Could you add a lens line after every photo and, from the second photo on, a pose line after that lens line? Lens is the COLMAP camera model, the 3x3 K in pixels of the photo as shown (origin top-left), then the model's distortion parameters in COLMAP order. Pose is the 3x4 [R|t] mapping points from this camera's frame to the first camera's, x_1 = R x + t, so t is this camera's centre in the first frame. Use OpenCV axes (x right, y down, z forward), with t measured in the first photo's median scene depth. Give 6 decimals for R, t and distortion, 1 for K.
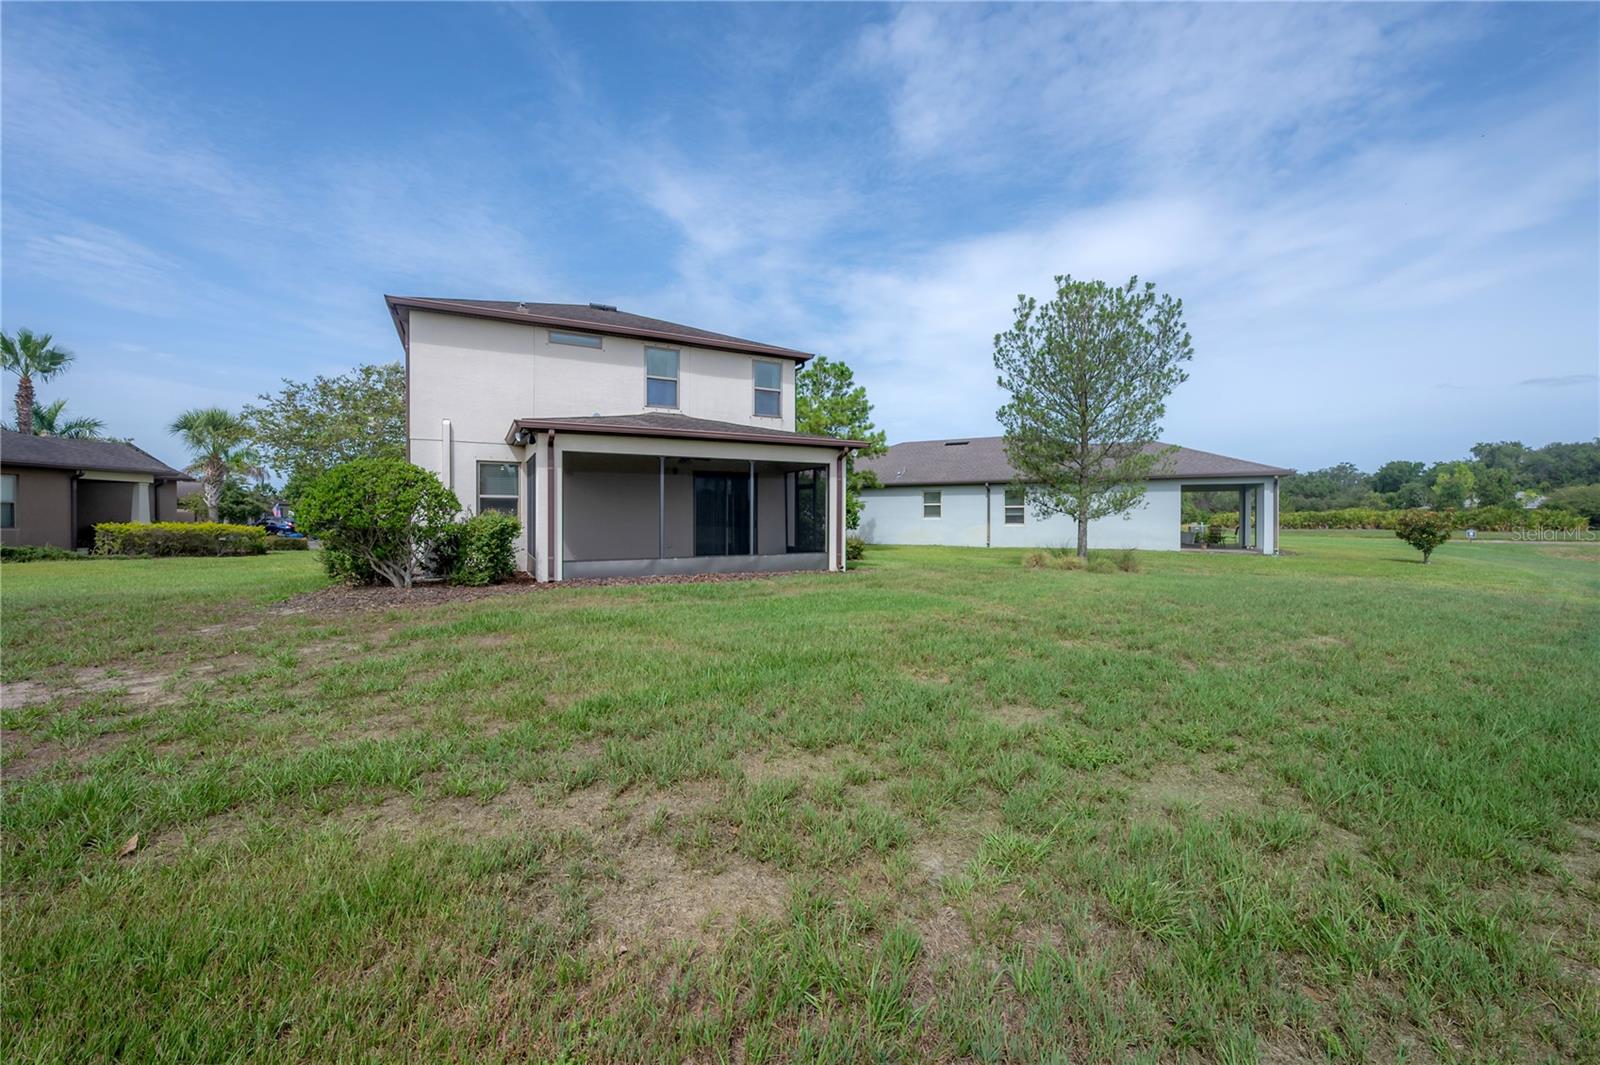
lens RADIAL K [[635.8, 0, 817.7], [0, 635.8, 520.0], [0, 0, 1]] dist [-0.004146, -0.000108]
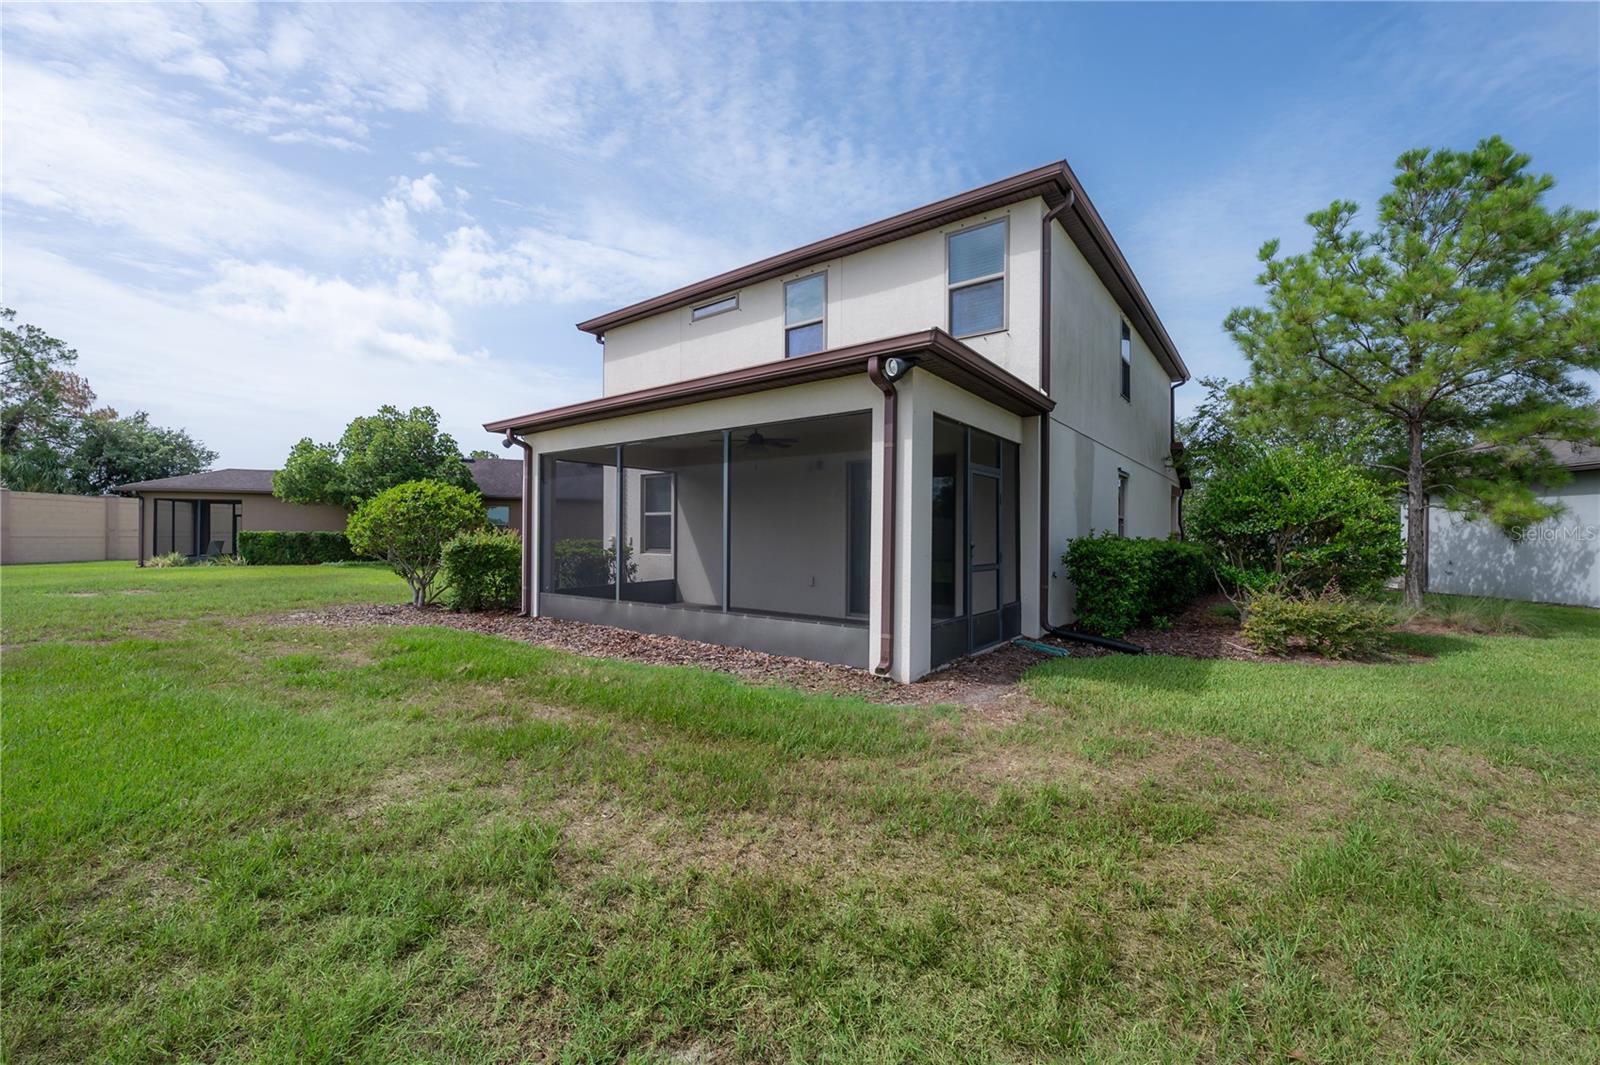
lens RADIAL K [[642.5, 0, 830.7], [0, 642.5, 535.2], [0, 0, 1]] dist [-0.010137, 0.000084]
pose [[0.397267, -0.000936, -0.917703, 0.363075], [-0.011139, 0.999921, -0.005842, -0.004146], [0.917635, 0.012543, 0.397225, 0.764026]]
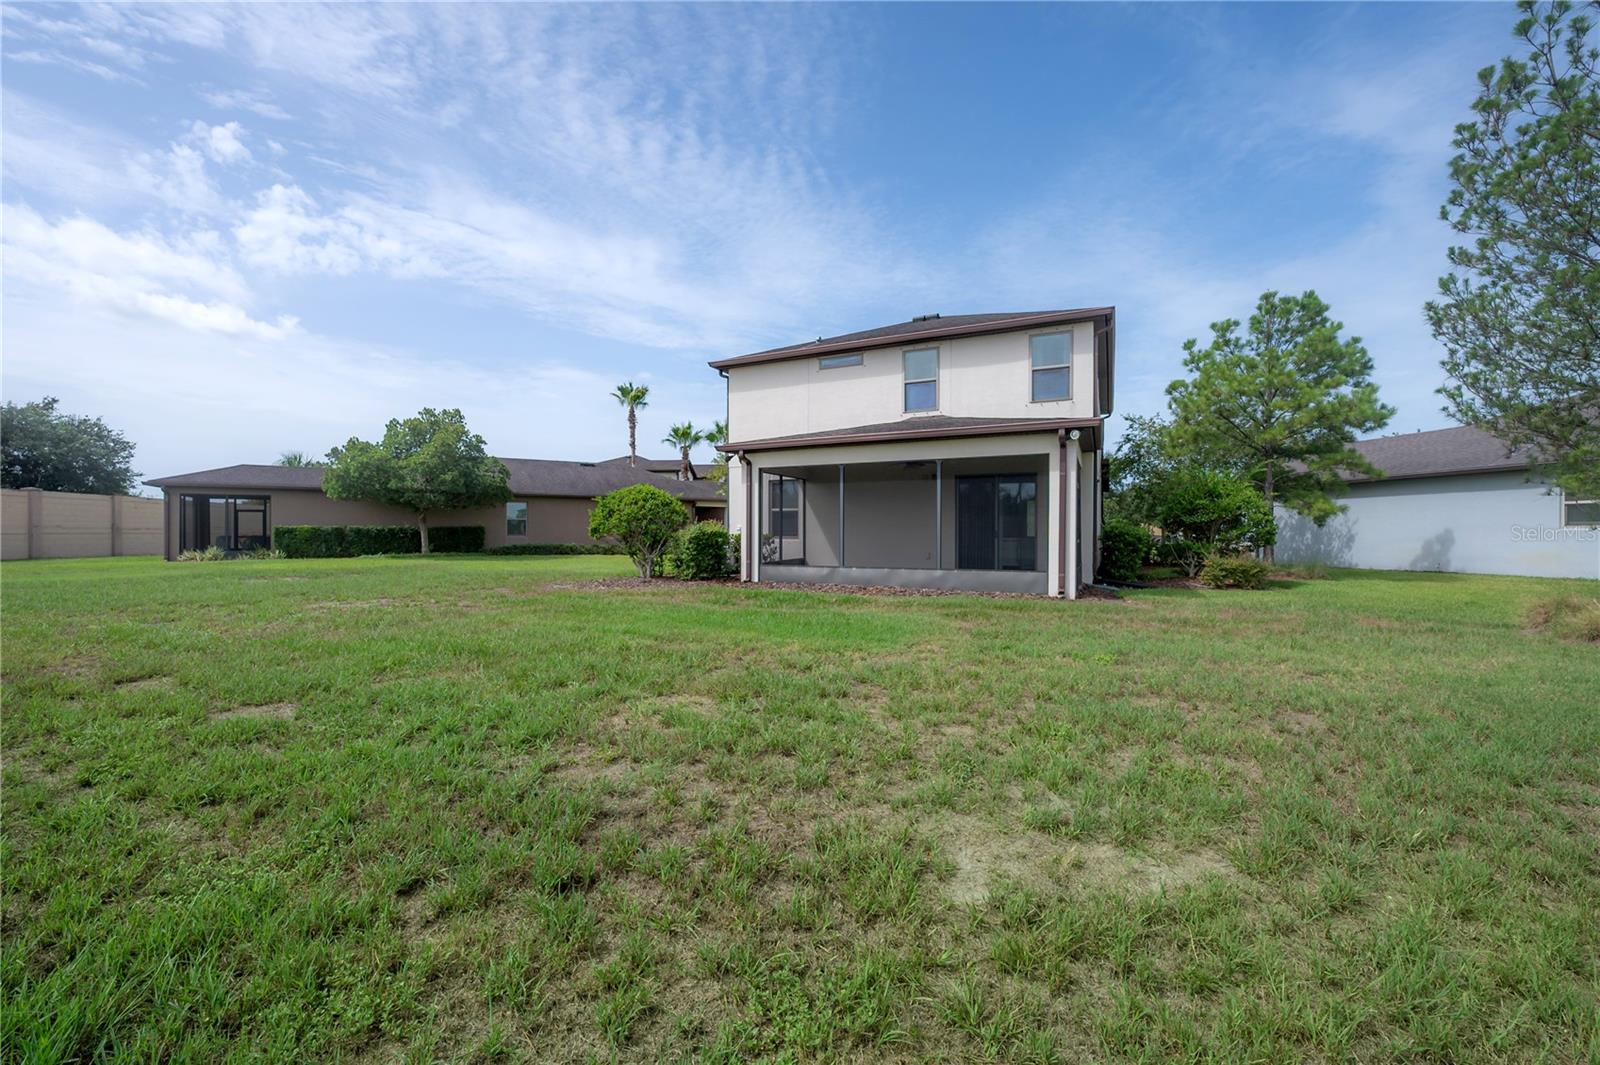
lens RADIAL K [[650.9, 0, 801.4], [0, 650.9, 525.7], [0, 0, 1]] dist [0.011460, -0.013345]
pose [[0.575636, -0.008597, -0.817661, 0.449074], [-0.002872, 0.999917, -0.012536, 0.007319], [0.817701, 0.009565, 0.575563, 0.293649]]
